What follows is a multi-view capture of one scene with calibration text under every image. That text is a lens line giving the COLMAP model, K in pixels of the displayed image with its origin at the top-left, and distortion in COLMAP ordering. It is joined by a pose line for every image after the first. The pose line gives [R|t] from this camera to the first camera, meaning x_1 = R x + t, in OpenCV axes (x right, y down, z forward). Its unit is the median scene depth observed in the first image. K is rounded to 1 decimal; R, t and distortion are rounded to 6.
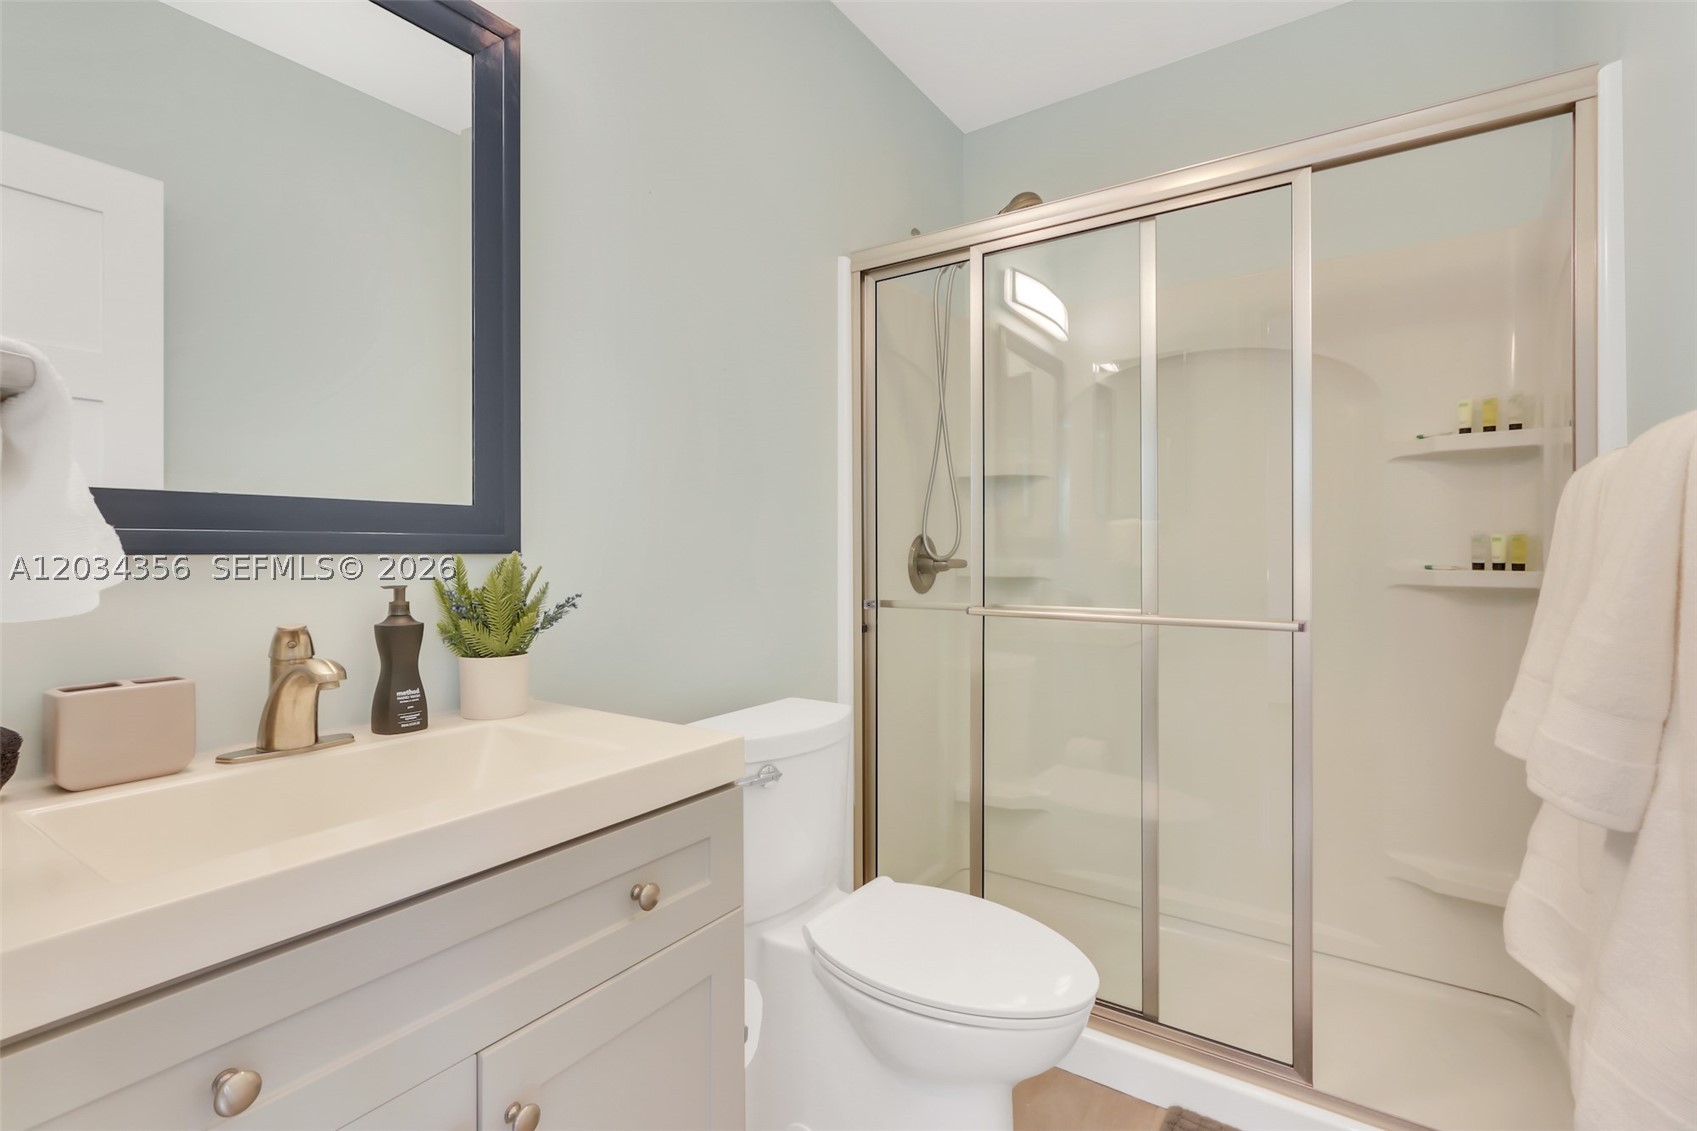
lens RADIAL K [[784.3, 0, 849.2], [0, 784.3, 559.0], [0, 0, 1]] dist [-0.004890, 0.000200]
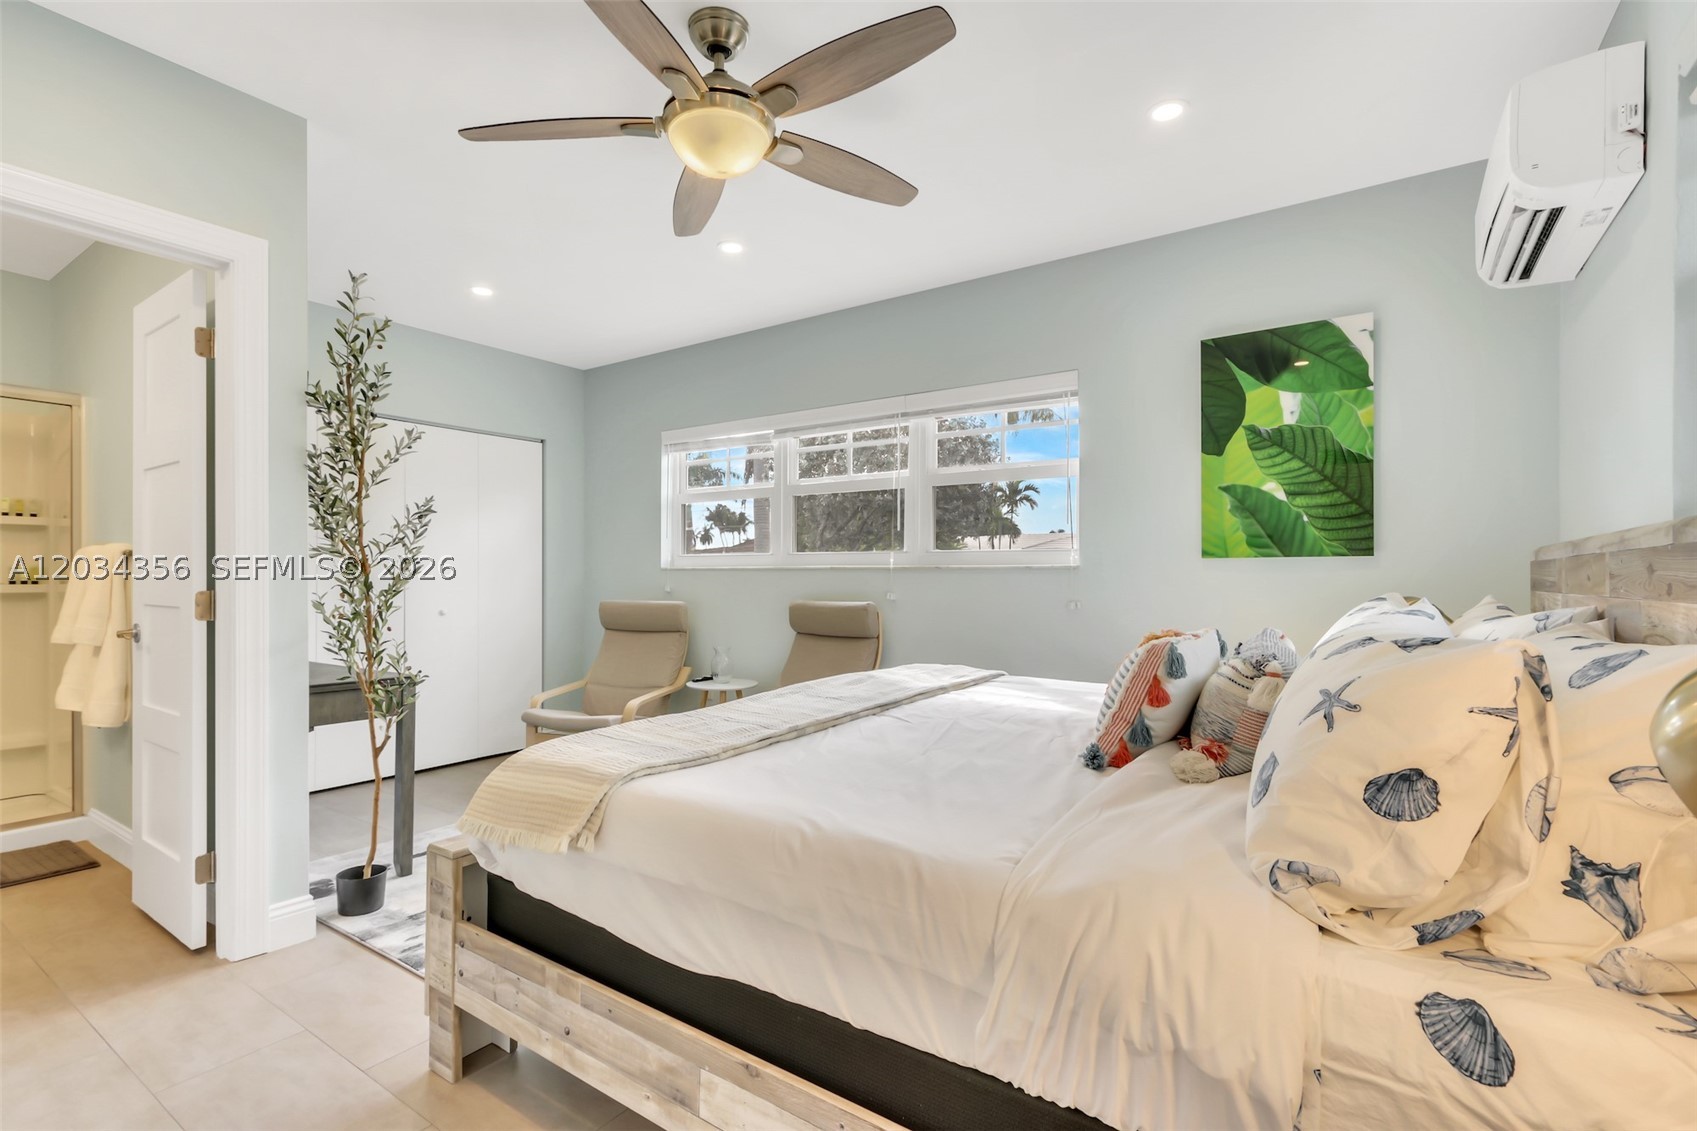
lens RADIAL K [[784.3, 0, 848.5], [0, 784.3, 570.2], [0, 0, 1]] dist [-0.004890, 0.000200]
pose [[-0.011120, 0.003952, 0.999930, -1.230405], [0.002634, 0.999989, -0.003923, -0.008679], [-0.999935, 0.002590, -0.011131, -1.130894]]
